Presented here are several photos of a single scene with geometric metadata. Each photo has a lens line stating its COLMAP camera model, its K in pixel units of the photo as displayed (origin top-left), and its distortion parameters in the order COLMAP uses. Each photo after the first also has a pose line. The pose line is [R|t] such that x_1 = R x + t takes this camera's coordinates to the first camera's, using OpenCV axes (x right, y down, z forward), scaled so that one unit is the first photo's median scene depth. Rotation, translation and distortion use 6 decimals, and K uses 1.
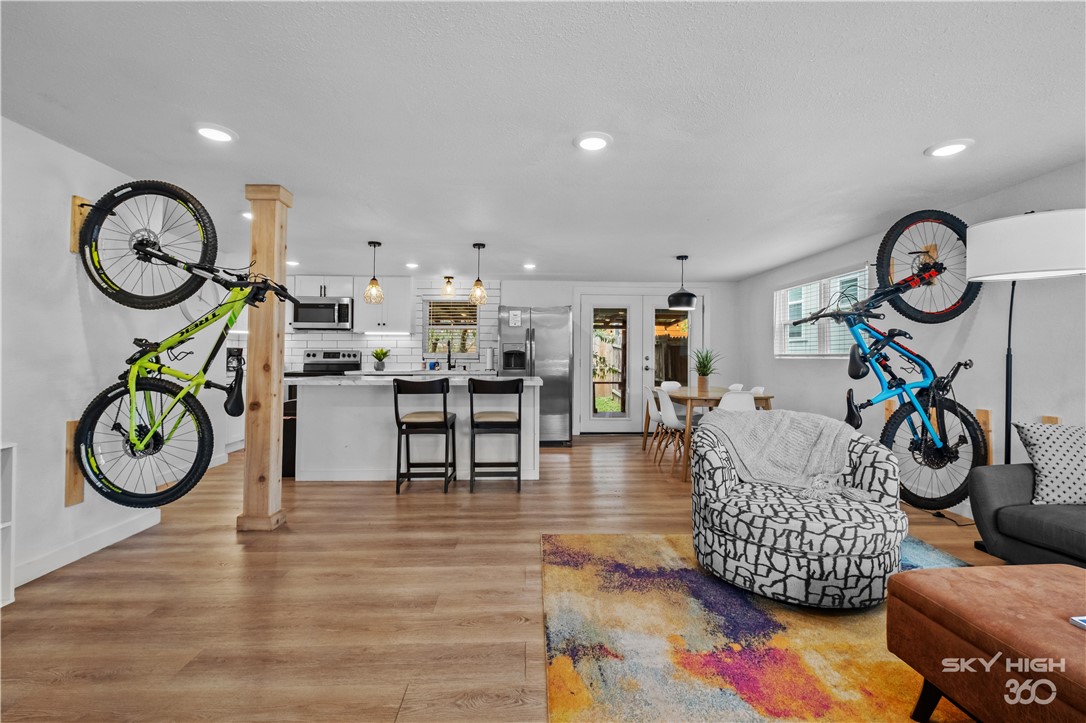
lens RADIAL K [[479.0, 0, 536.5], [0, 479.0, 359.5], [0, 0, 1]] dist [-0.001978, -0.003494]
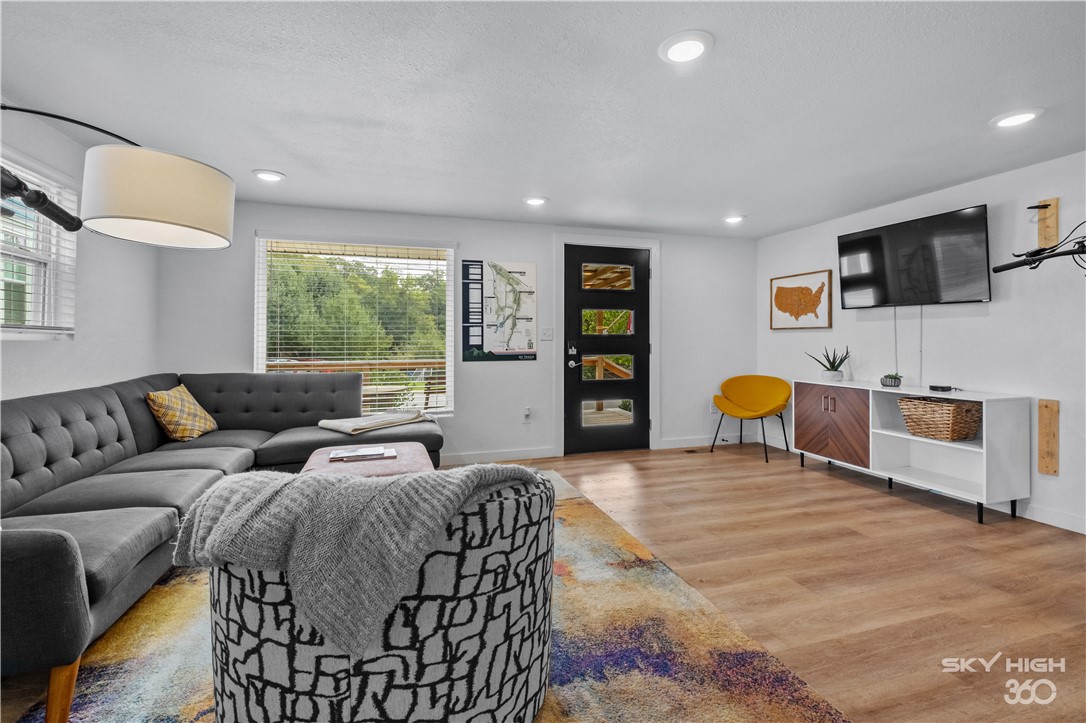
lens RADIAL K [[479.0, 0, 552.7], [0, 479.0, 338.0], [0, 0, 1]] dist [-0.001978, -0.003494]
pose [[-0.960633, -0.008053, -0.277702, 0.415572], [-0.006349, 0.999955, -0.007035, -0.000672], [0.277747, -0.004995, -0.960641, 1.323410]]
